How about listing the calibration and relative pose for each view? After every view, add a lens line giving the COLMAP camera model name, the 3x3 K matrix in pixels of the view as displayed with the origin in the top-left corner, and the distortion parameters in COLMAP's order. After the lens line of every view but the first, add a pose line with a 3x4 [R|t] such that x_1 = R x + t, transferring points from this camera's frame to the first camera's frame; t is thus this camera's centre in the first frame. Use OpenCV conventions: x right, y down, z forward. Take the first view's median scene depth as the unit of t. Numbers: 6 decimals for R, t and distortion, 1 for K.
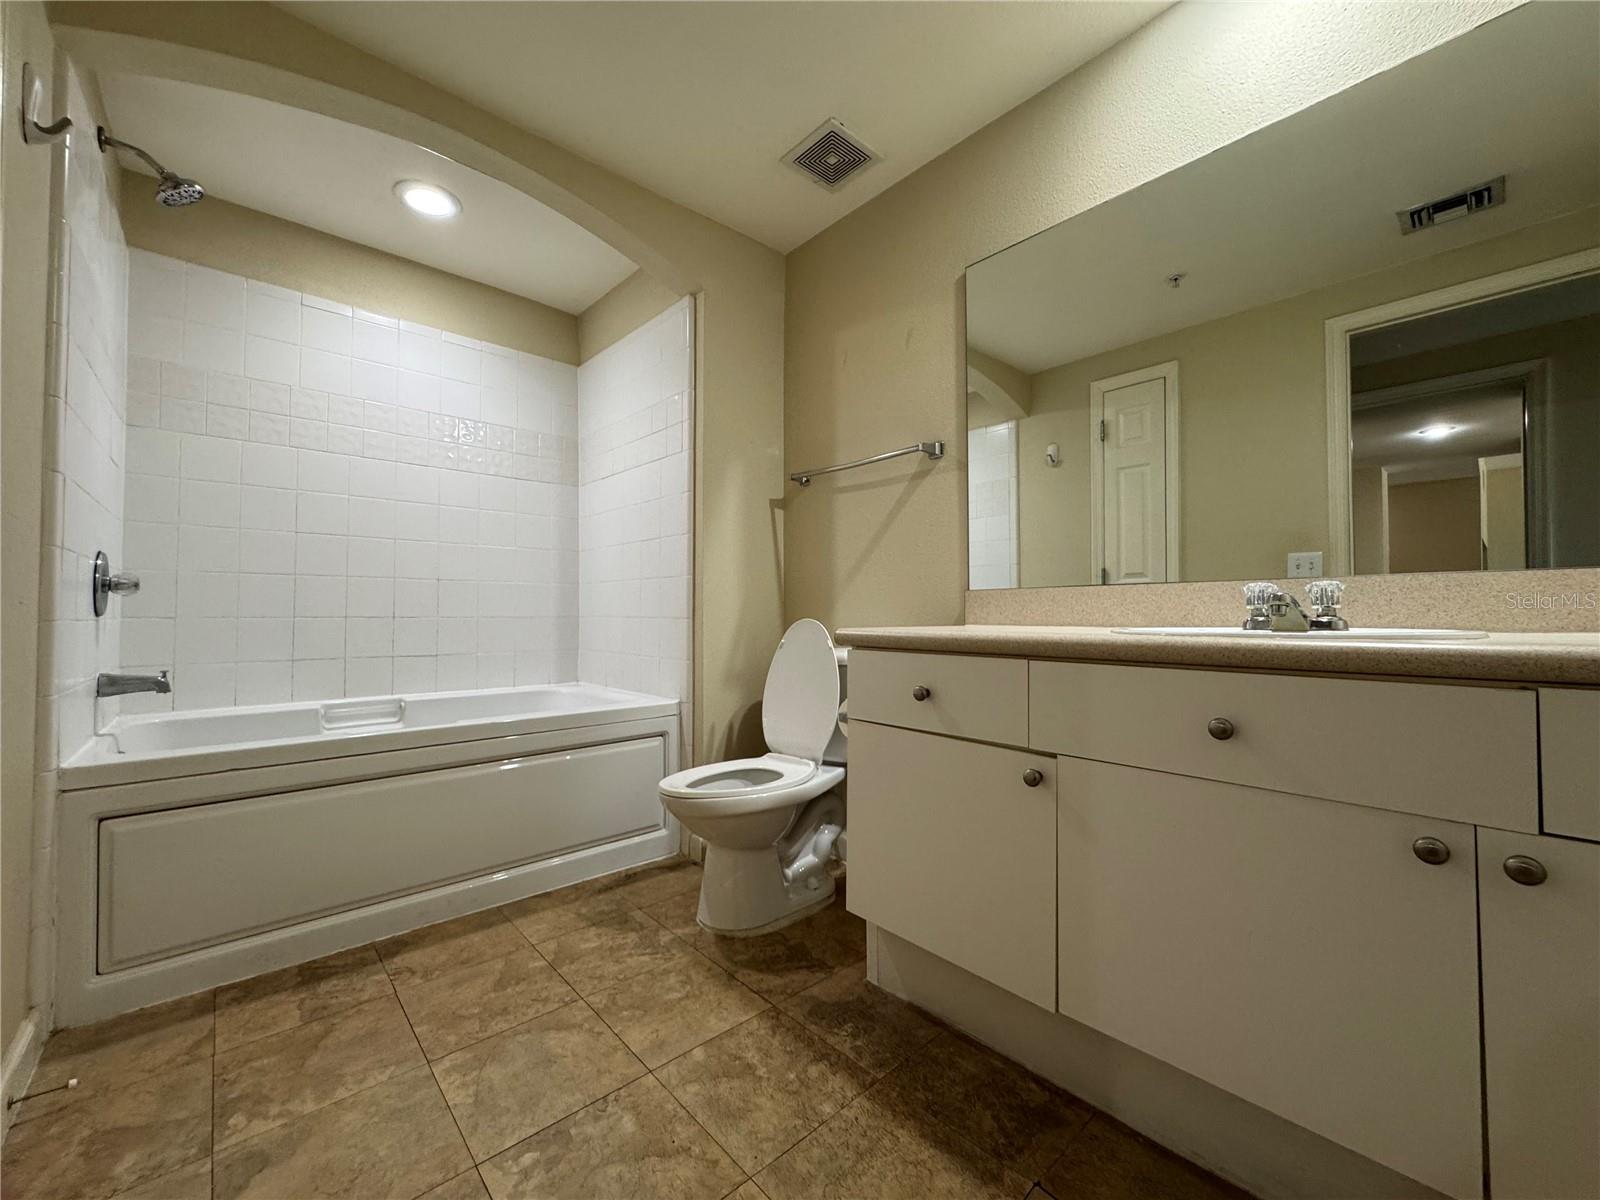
lens RADIAL K [[635.9, 0, 801.3], [0, 635.9, 600.8], [0, 0, 1]] dist [-0.003610, 0.000398]
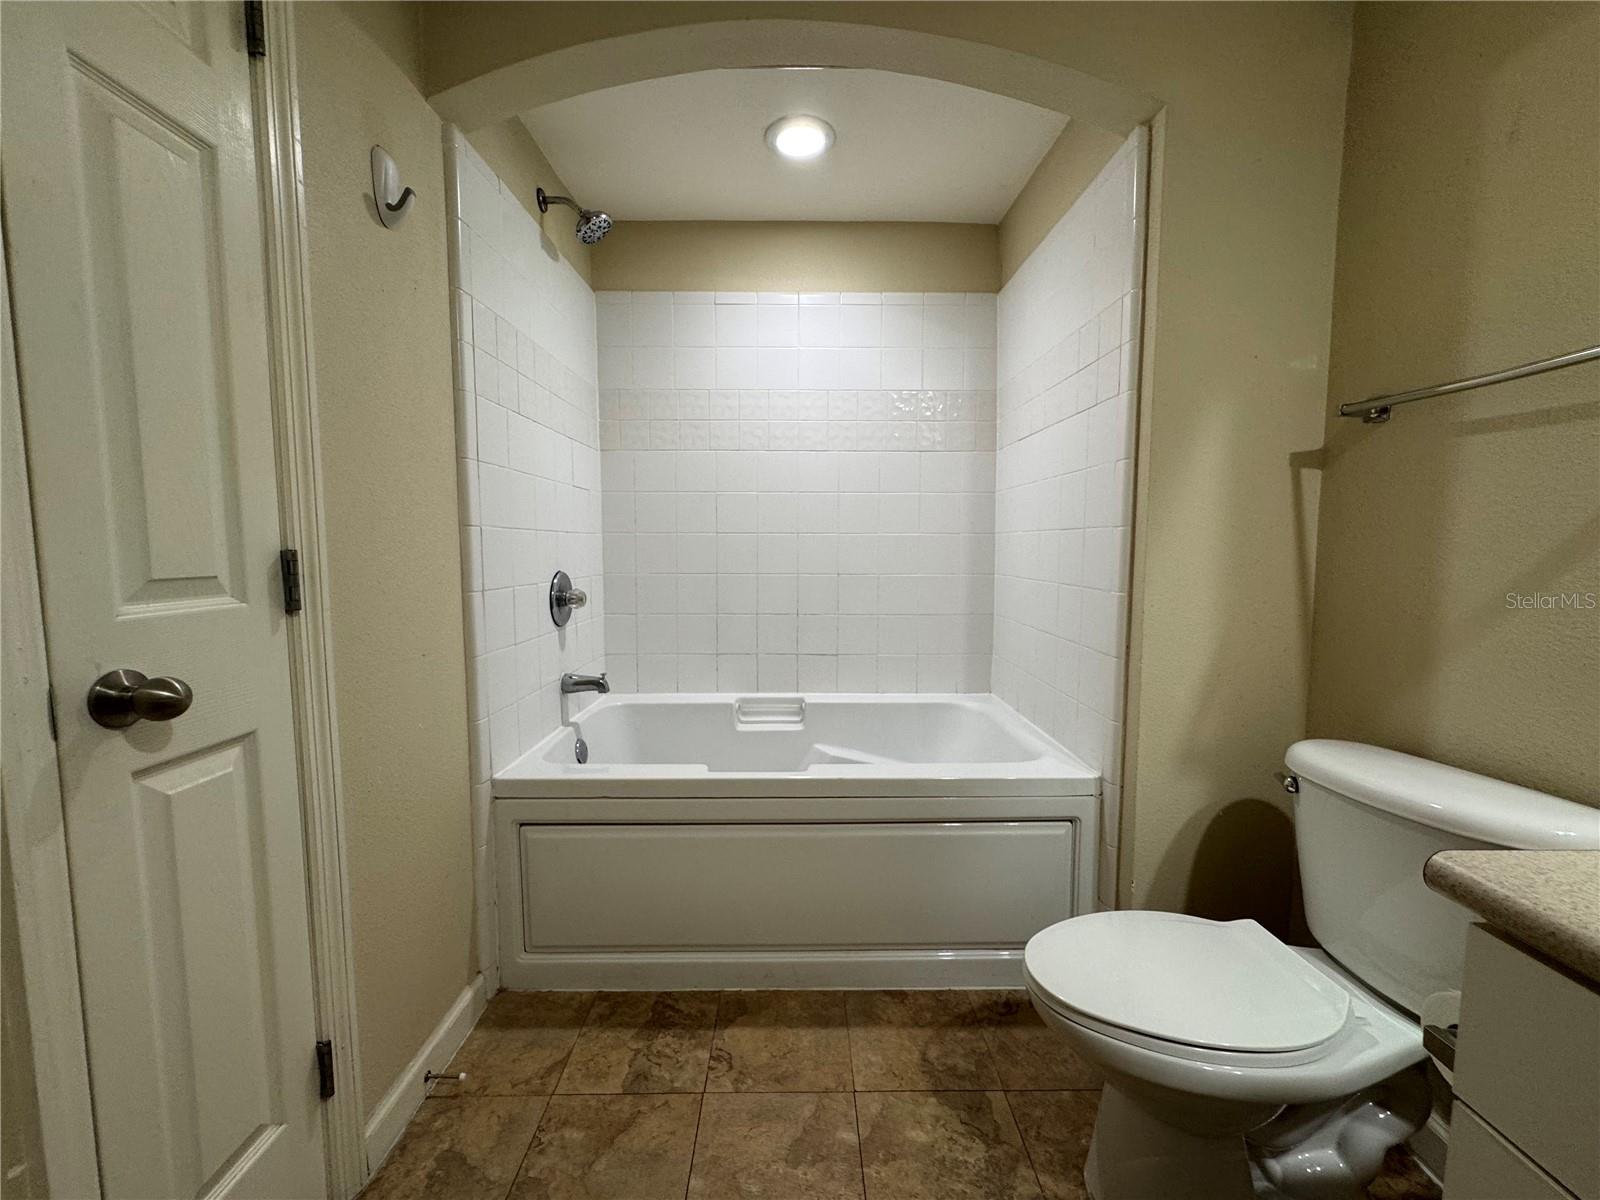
lens RADIAL K [[635.9, 0, 802.5], [0, 635.9, 598.5], [0, 0, 1]] dist [-0.003610, 0.000398]
pose [[0.743435, 0.056618, -0.666407, 0.013194], [0.012337, 0.995080, 0.098305, -0.116208], [0.668694, -0.081305, 0.739079, 0.357986]]
